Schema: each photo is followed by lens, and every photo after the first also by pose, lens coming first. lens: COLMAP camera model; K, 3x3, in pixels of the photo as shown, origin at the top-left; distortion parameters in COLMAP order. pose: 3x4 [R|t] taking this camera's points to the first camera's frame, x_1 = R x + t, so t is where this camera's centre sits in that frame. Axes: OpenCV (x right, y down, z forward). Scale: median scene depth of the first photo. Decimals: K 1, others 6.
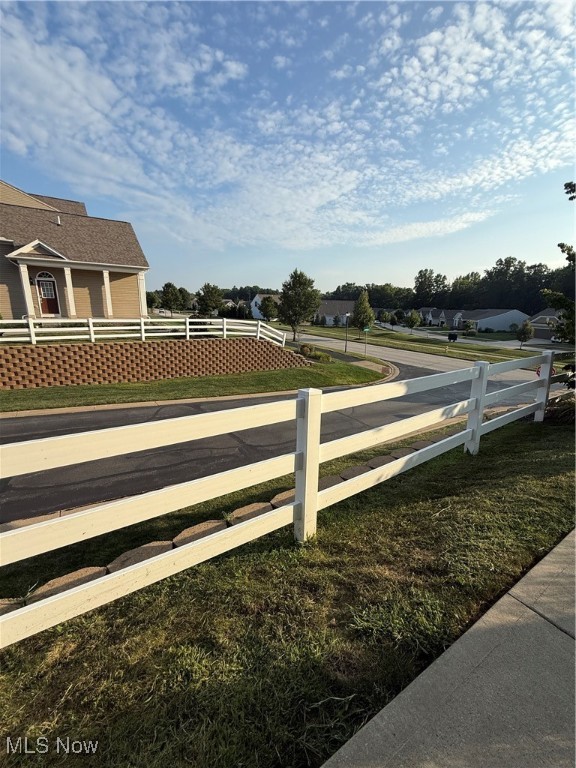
lens RADIAL K [[303.5, 0, 288.7], [0, 303.5, 383.1], [0, 0, 1]] dist [-0.000681, 0.000247]
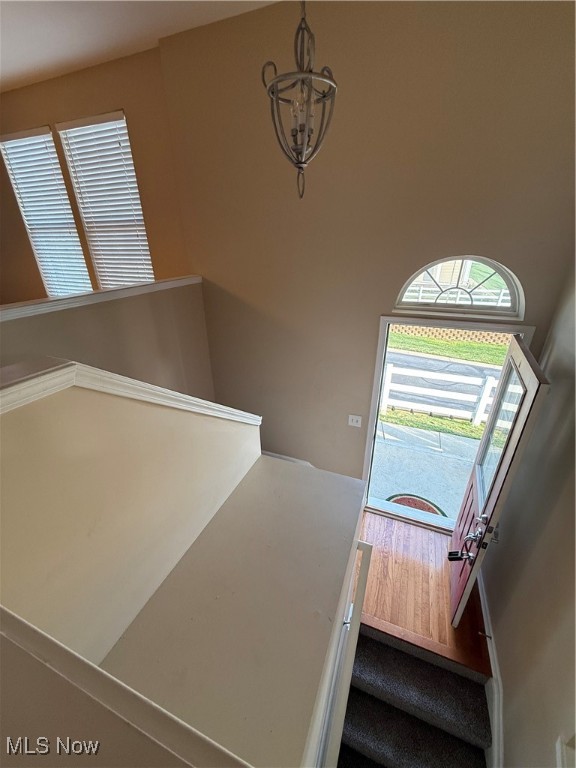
lens RADIAL K [[303.5, 0, 287.8], [0, 303.5, 383.2], [0, 0, 1]] dist [-0.000681, 0.000247]
pose [[0.579996, 0.311329, -0.752781, 0.190773], [-0.173132, 0.950088, 0.259536, -0.058272], [0.796009, -0.020199, 0.604948, -0.378130]]
